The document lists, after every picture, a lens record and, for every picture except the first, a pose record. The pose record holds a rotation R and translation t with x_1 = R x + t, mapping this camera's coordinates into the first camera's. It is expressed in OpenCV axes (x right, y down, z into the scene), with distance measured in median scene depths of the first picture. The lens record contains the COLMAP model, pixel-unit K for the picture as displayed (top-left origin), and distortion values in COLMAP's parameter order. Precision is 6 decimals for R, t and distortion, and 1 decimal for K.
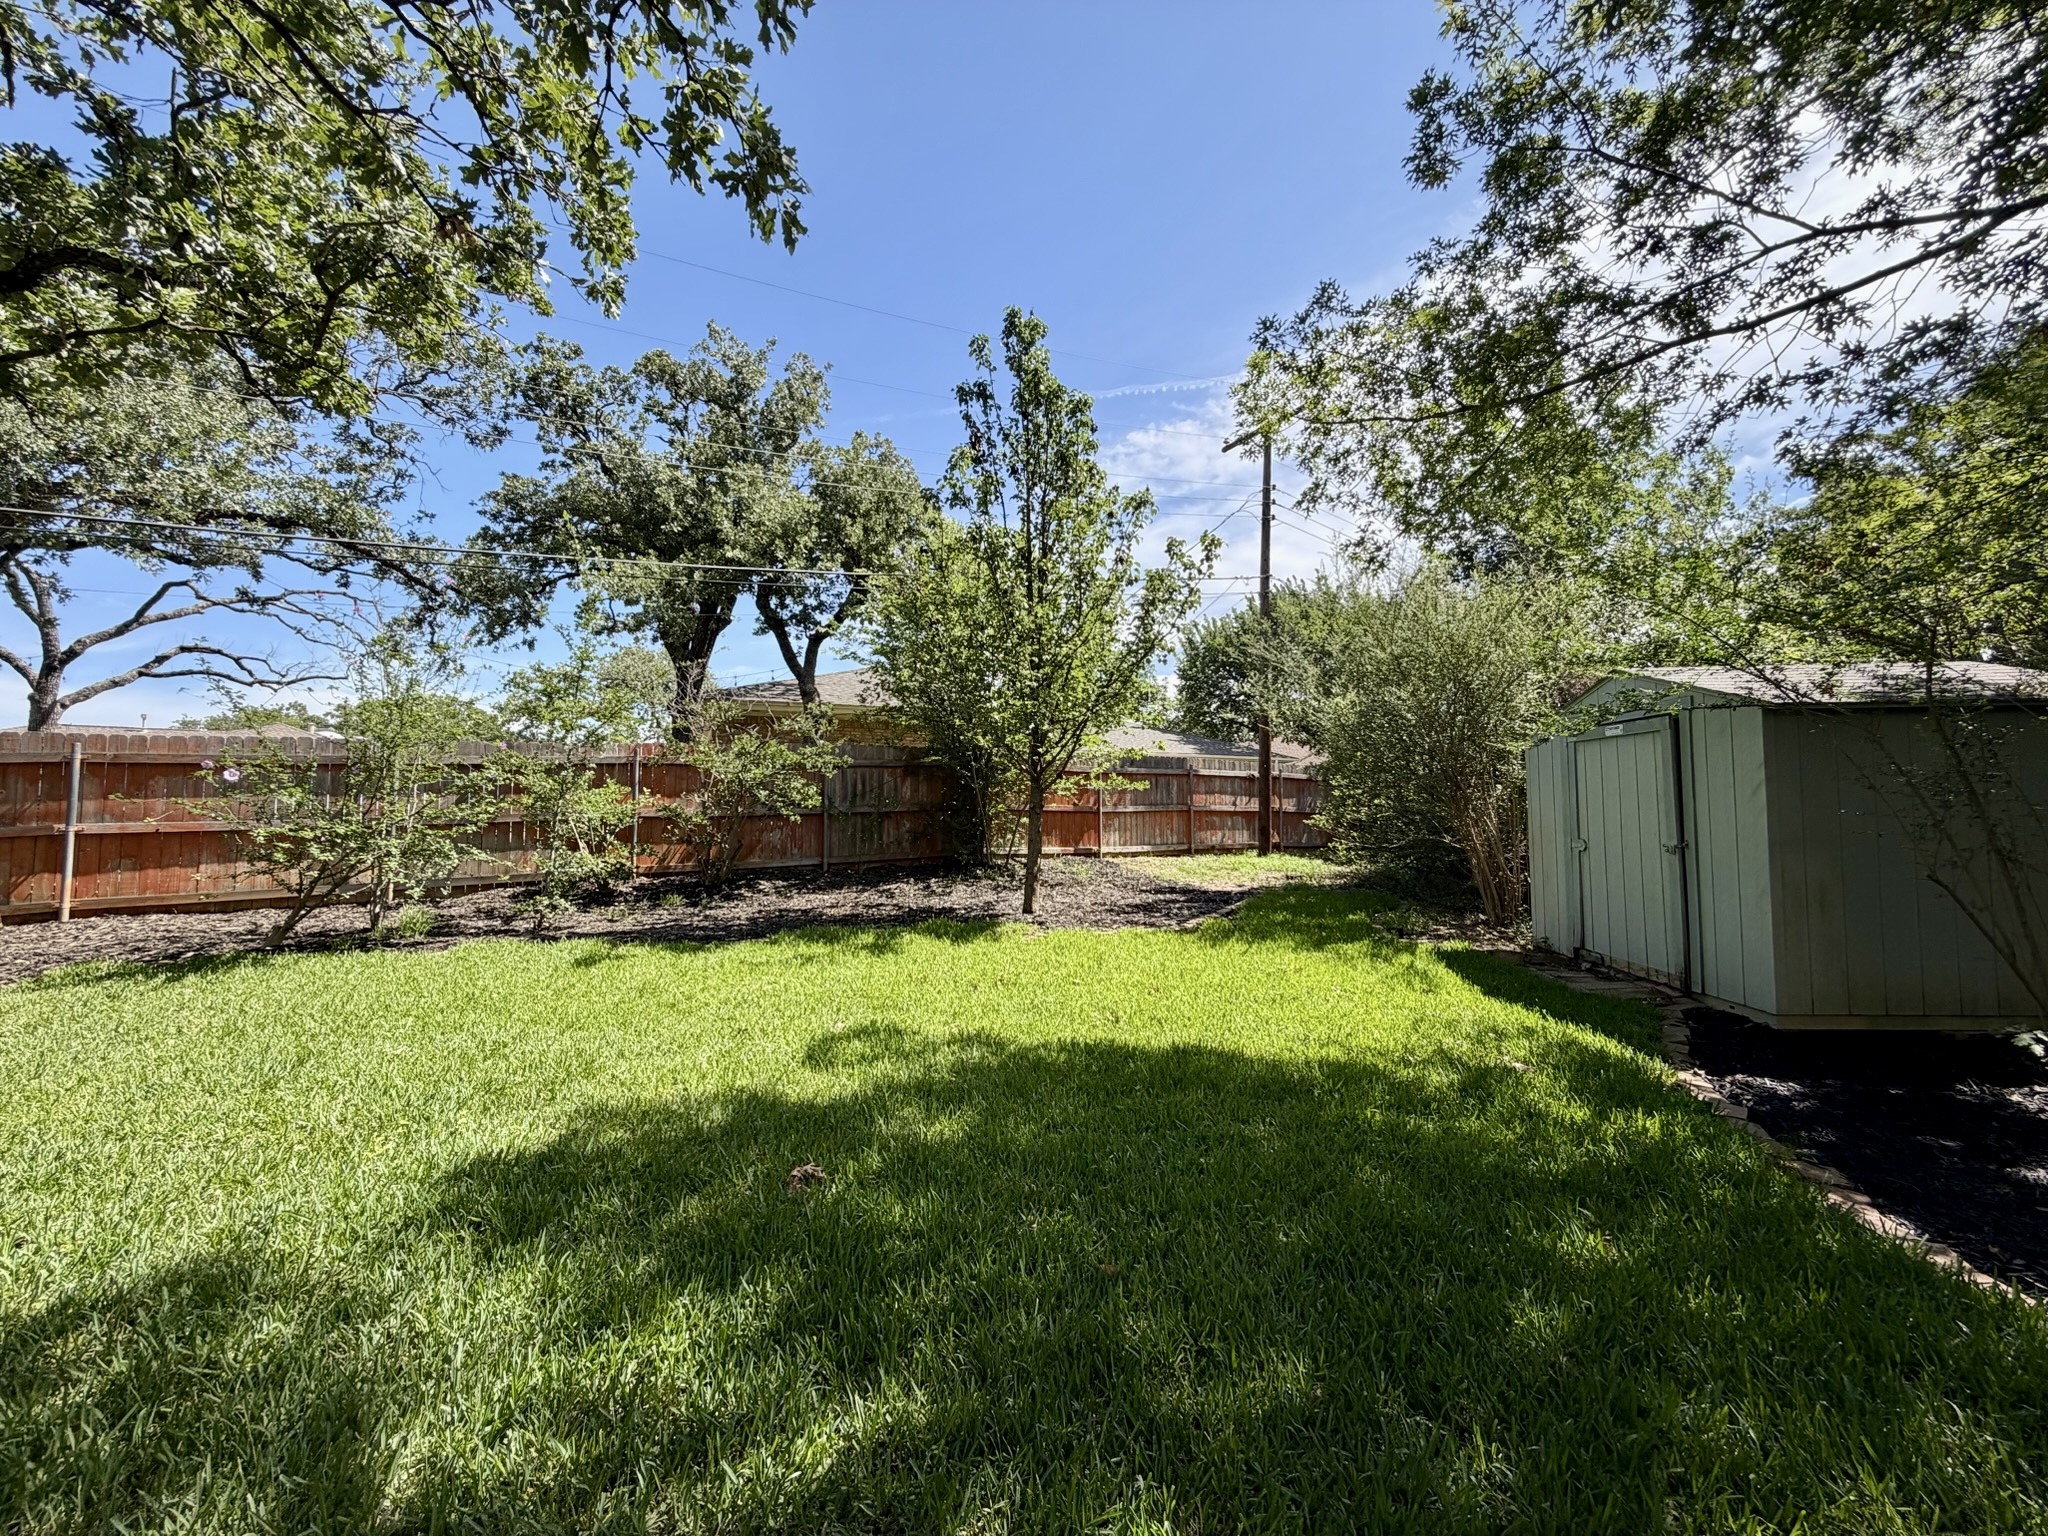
lens RADIAL K [[819.0, 0, 1020.0], [0, 819.0, 768.9], [0, 0, 1]] dist [-0.000961, -0.000113]
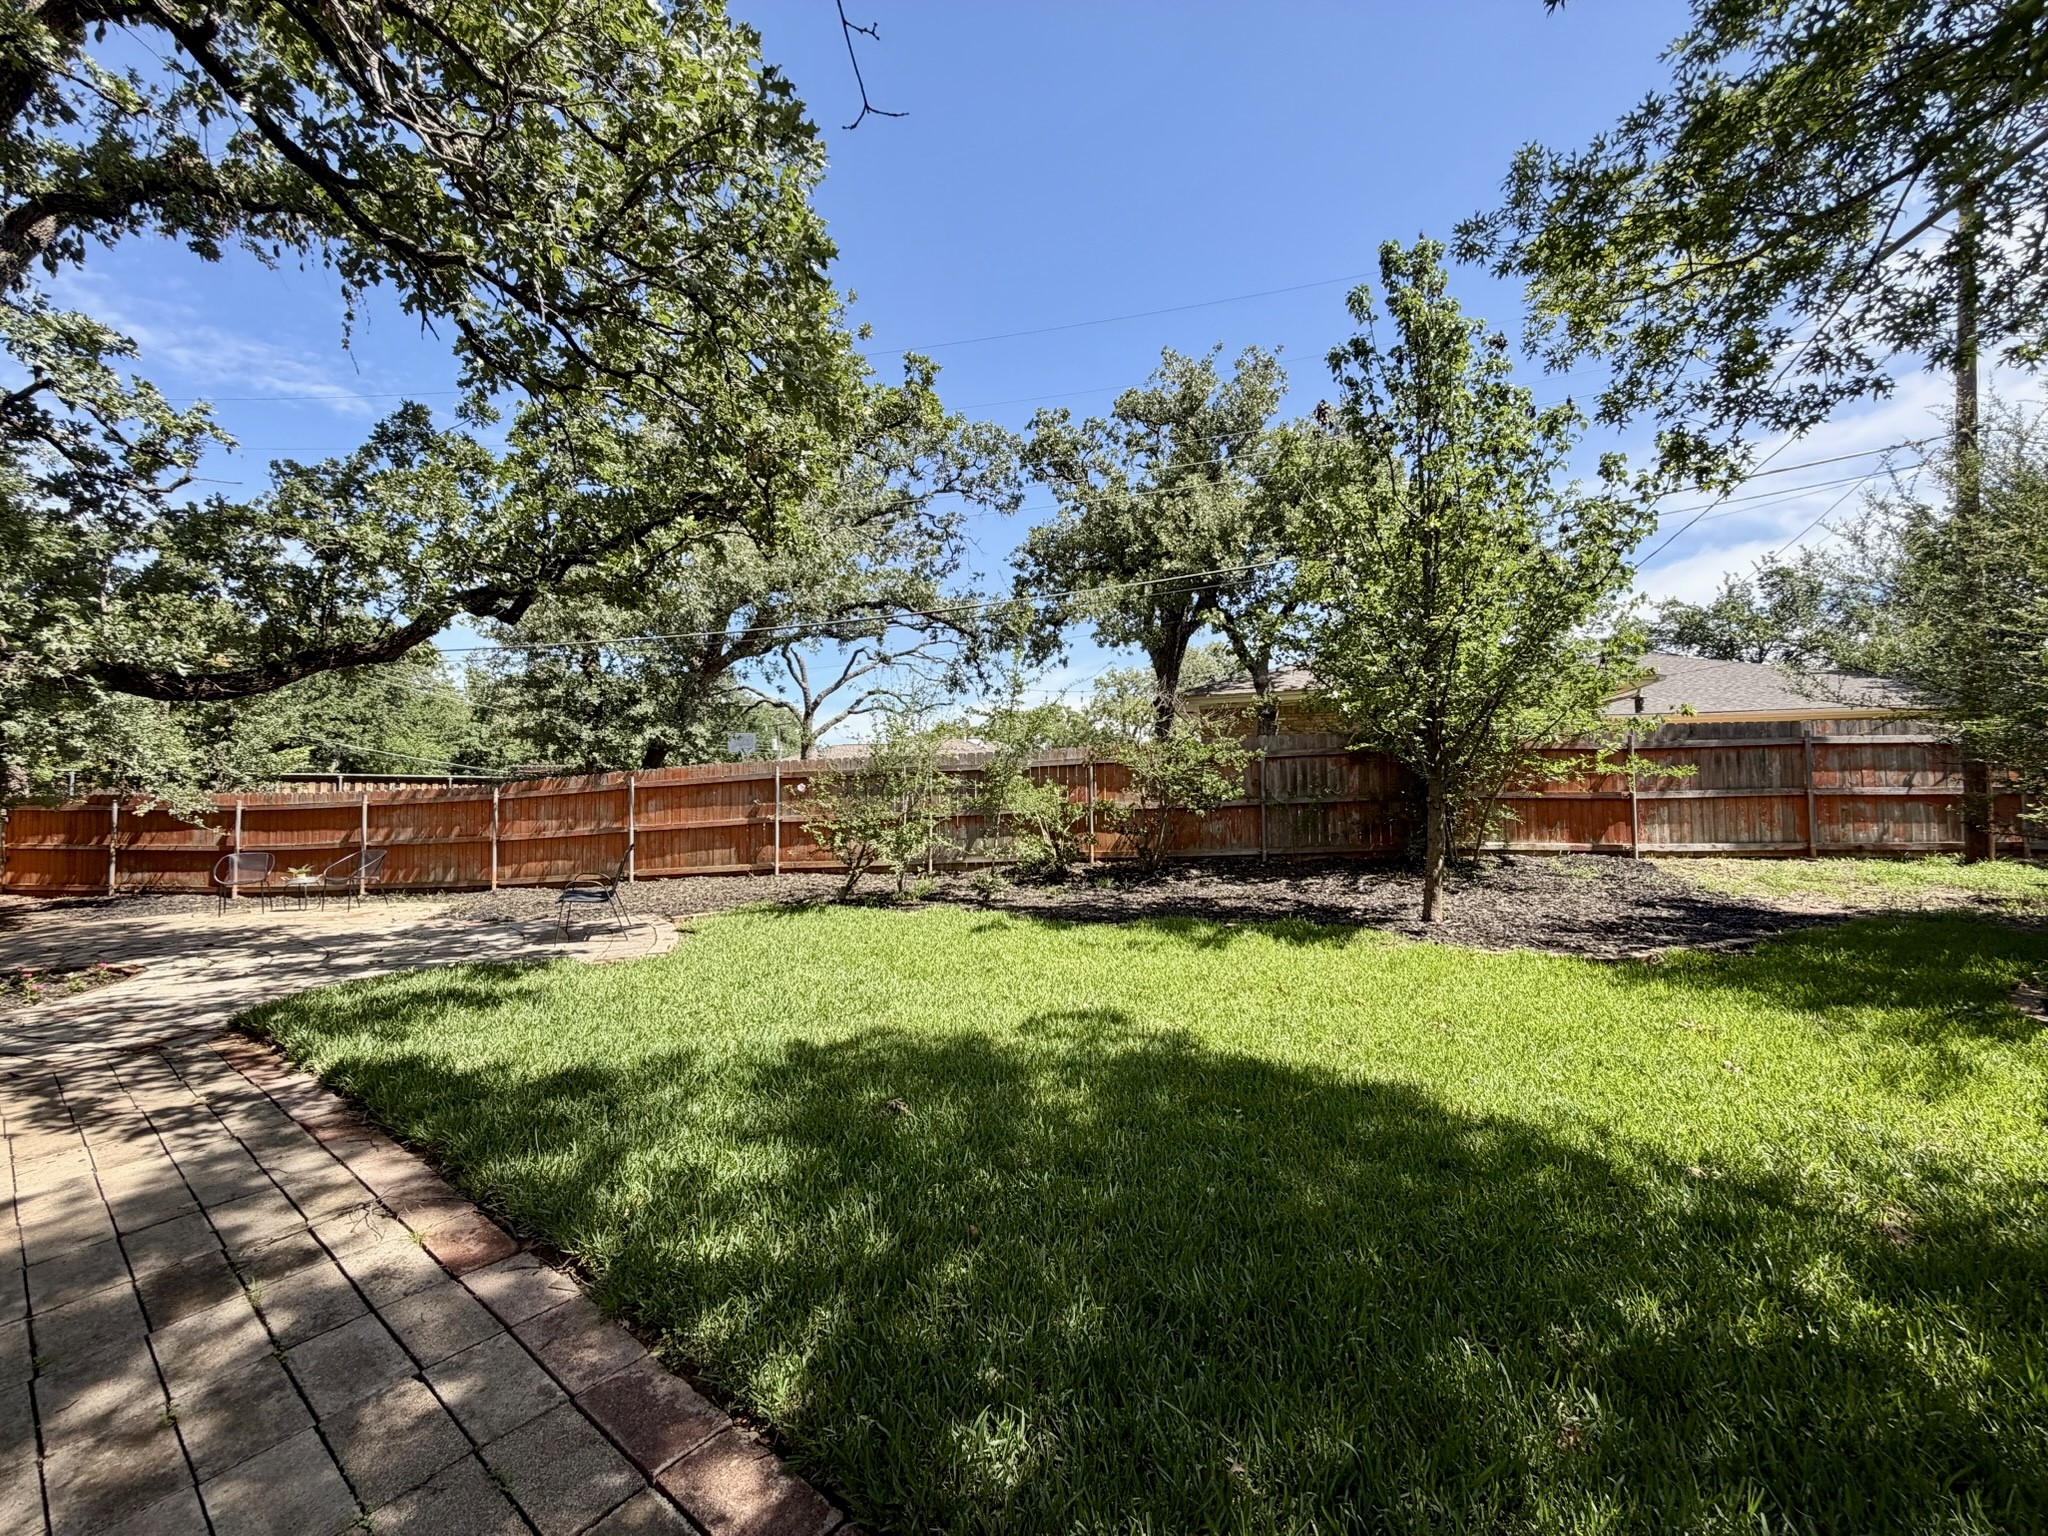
lens RADIAL K [[819.0, 0, 1006.4], [0, 819.0, 768.2], [0, 0, 1]] dist [-0.000961, -0.000113]
pose [[0.771234, -0.032797, -0.635706, 0.139636], [0.046149, 0.998925, 0.004453, -0.008701], [0.634876, -0.032772, 0.771919, 0.015983]]
